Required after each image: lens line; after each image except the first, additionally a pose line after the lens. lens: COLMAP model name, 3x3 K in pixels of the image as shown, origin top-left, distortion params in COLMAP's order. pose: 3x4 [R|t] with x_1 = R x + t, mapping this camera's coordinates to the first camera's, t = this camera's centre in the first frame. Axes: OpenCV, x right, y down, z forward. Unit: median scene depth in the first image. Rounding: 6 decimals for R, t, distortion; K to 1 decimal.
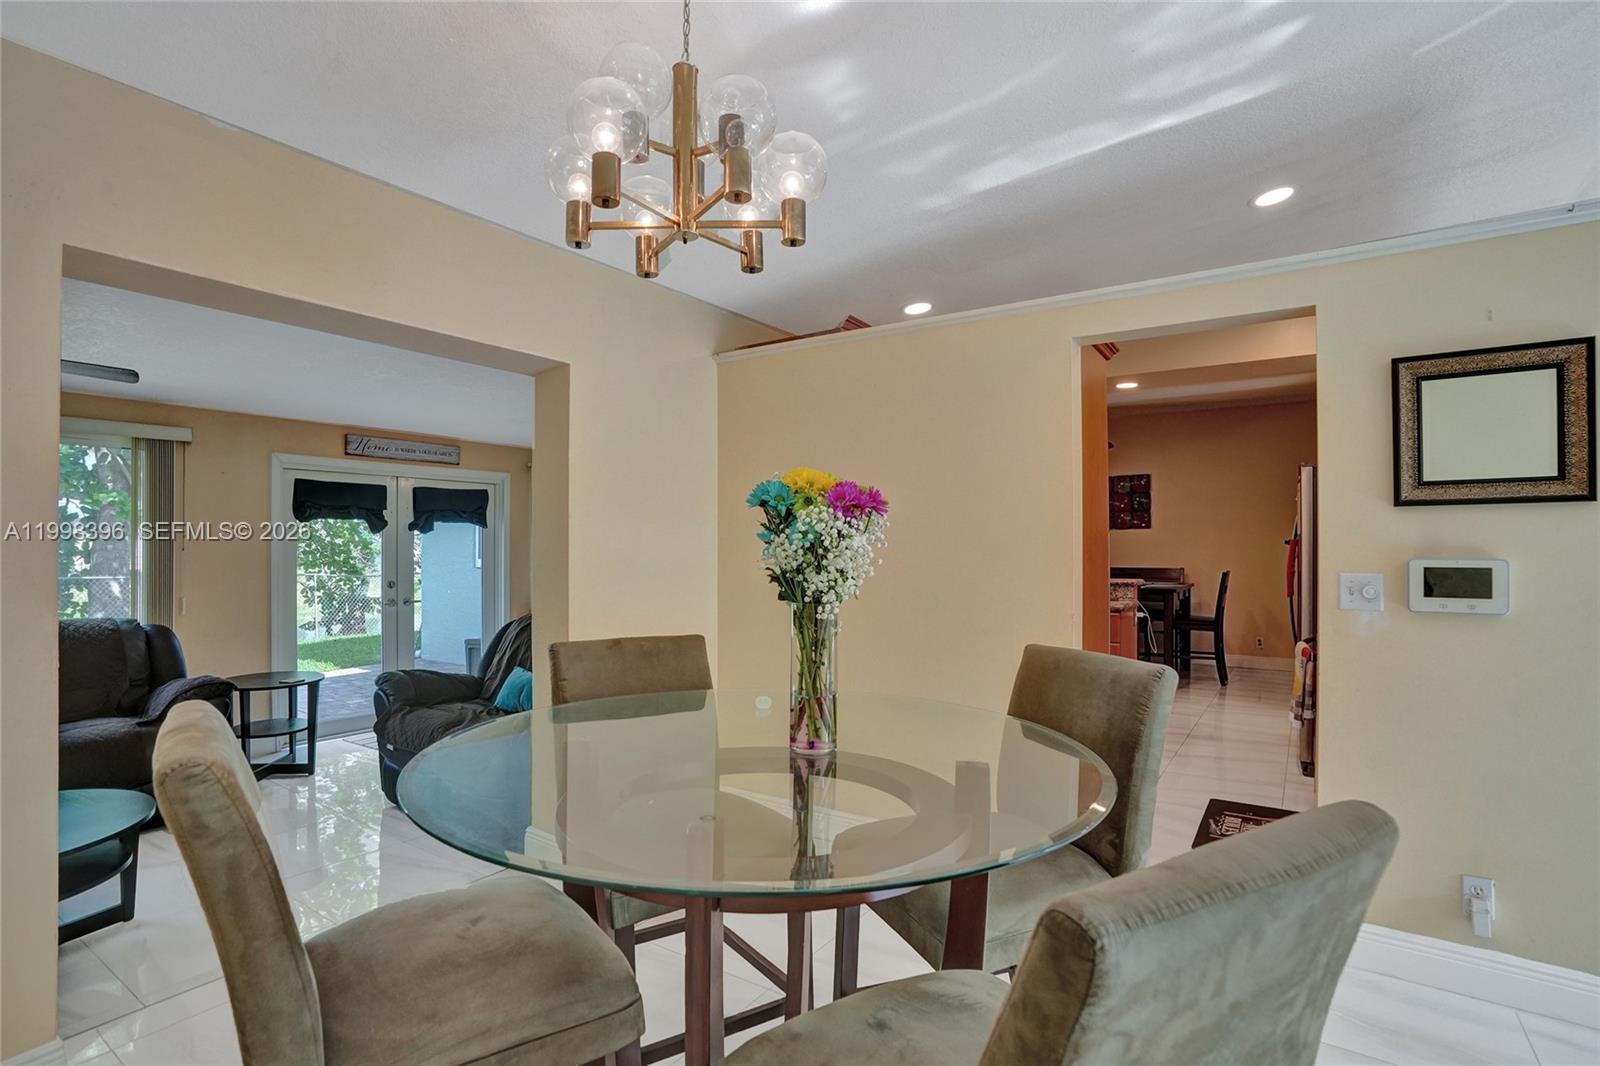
lens RADIAL K [[743.5, 0, 803.0], [0, 743.5, 533.5], [0, 0, 1]] dist [-0.070149, 0.030675]
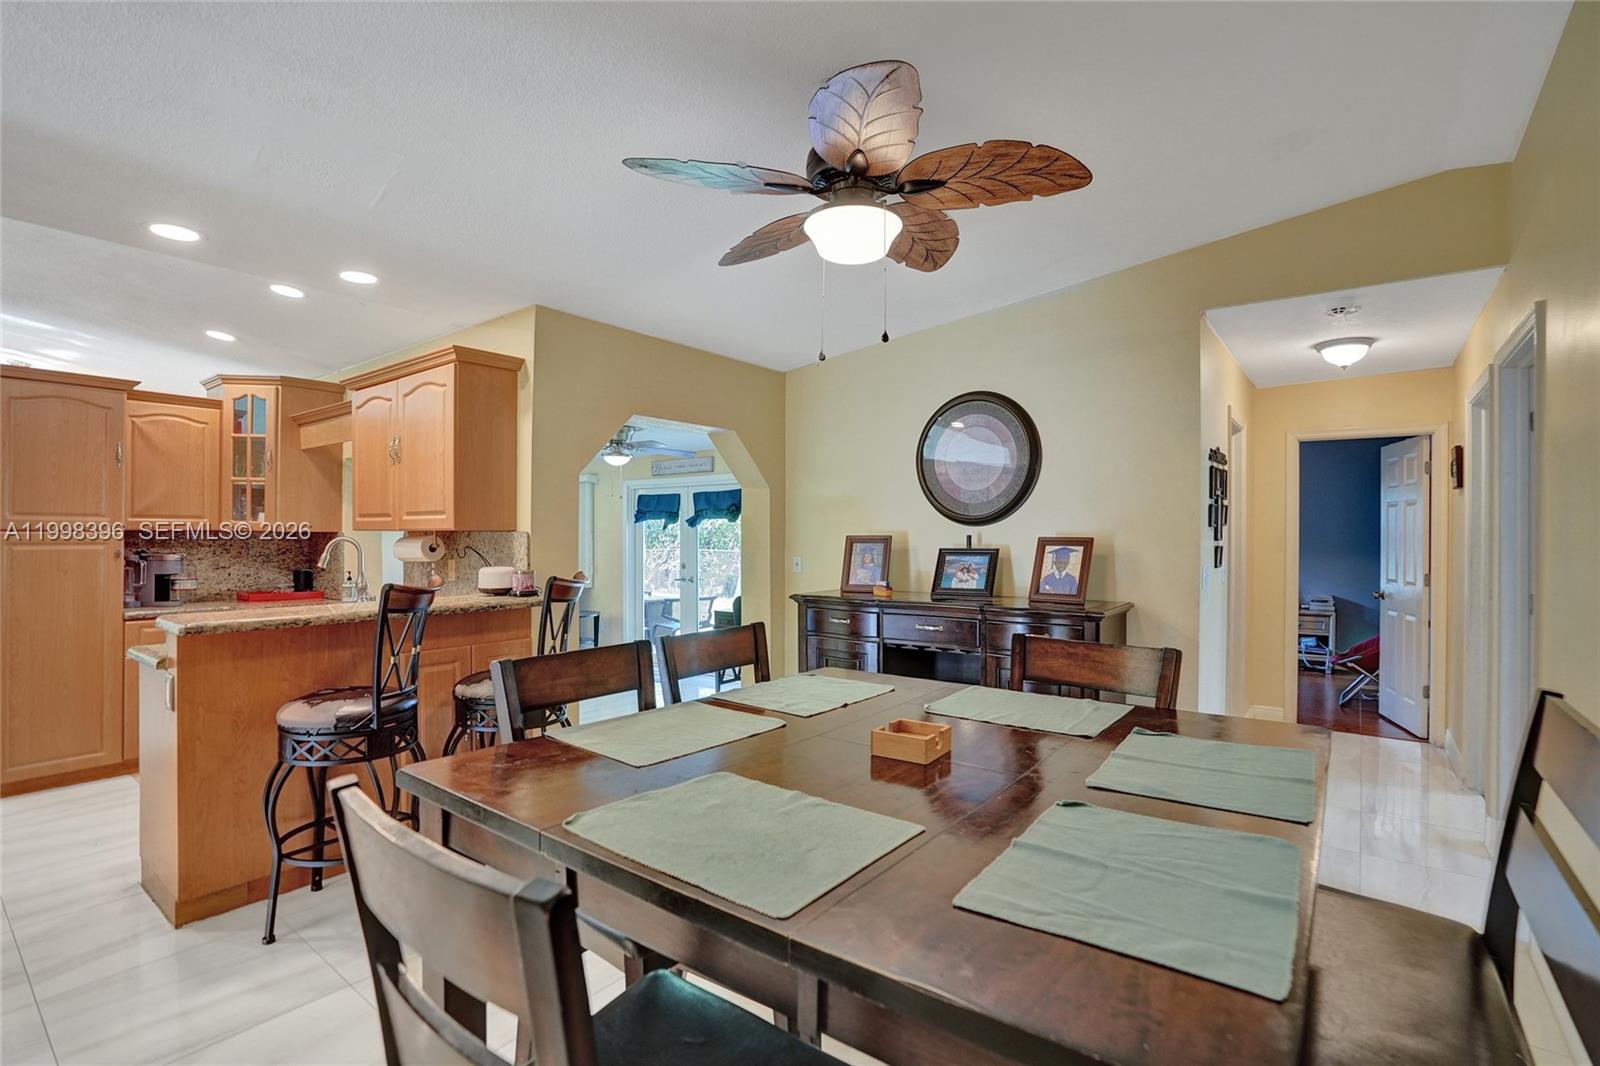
lens RADIAL K [[743.5, 0, 803.0], [0, 743.5, 533.5], [0, 0, 1]] dist [-0.070149, 0.030675]
pose [[-0.045781, 0.004111, -0.998943, 0.803760], [0.018295, 0.999827, 0.003276, 0.008638], [0.998784, -0.018126, -0.045848, 1.281126]]
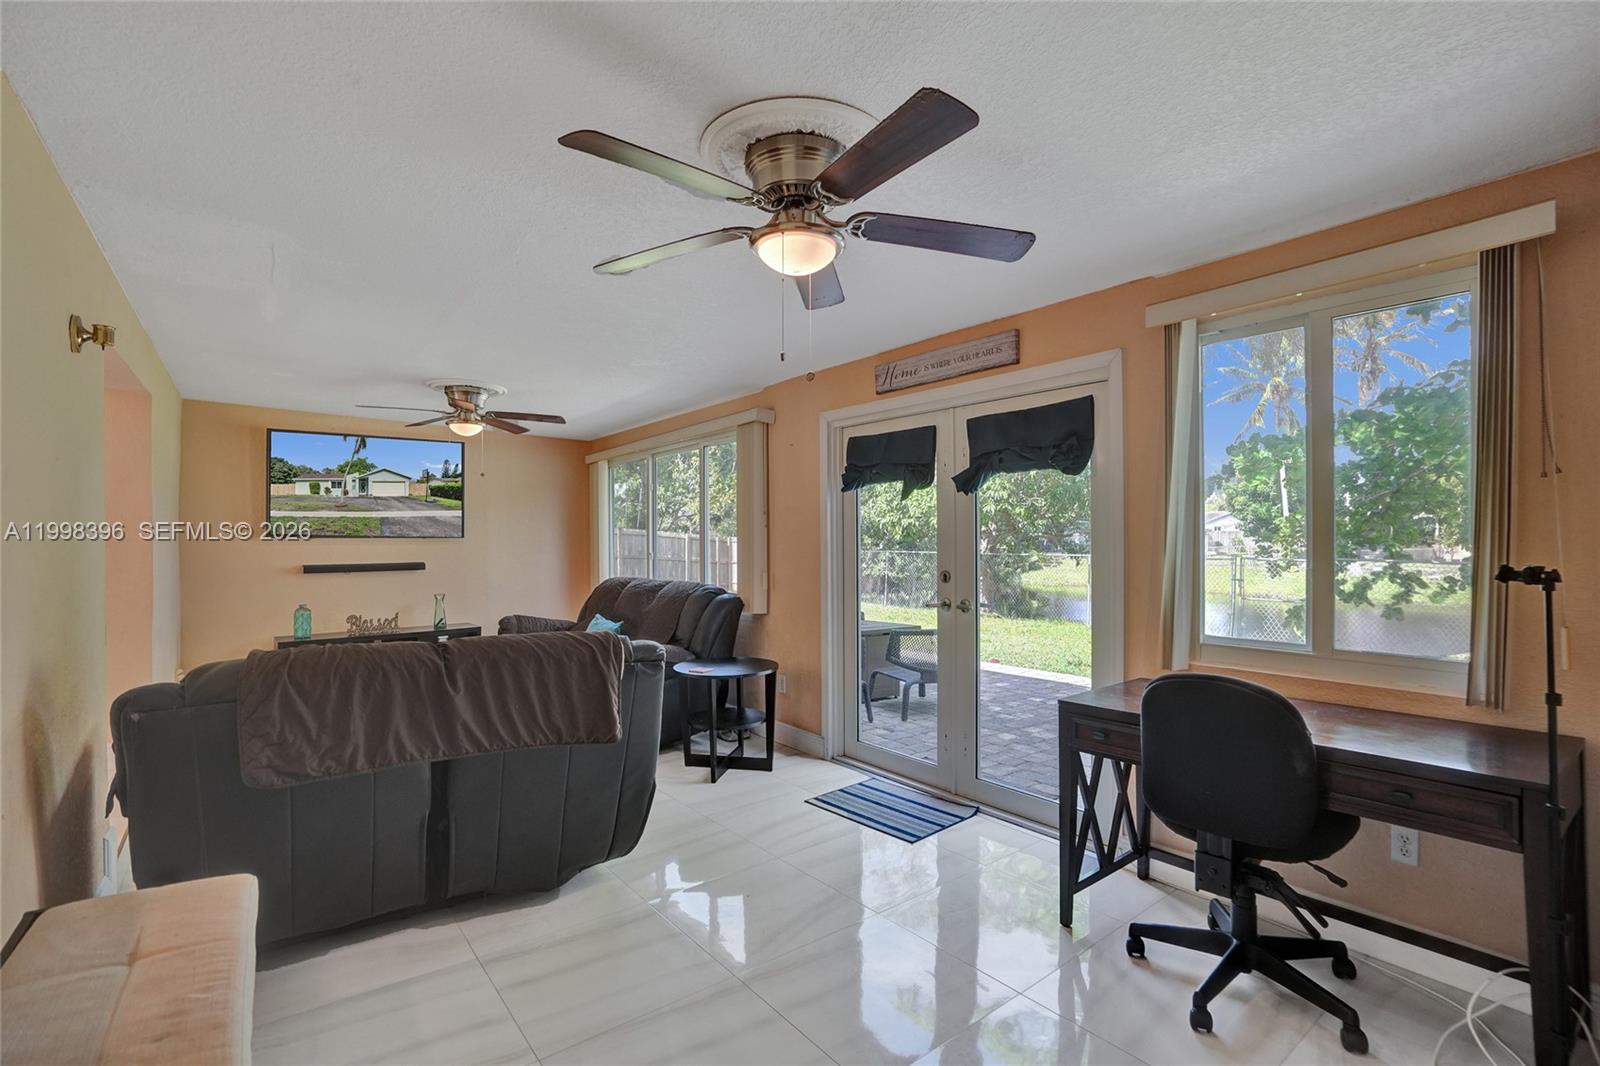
lens RADIAL K [[743.5, 0, 803.0], [0, 743.5, 533.5], [0, 0, 1]] dist [-0.070149, 0.030675]
pose [[-0.307152, 0.005576, -0.951644, 0.098694], [0.028395, 0.999591, -0.003308, 0.030006], [0.951237, -0.028038, -0.307185, 1.077596]]
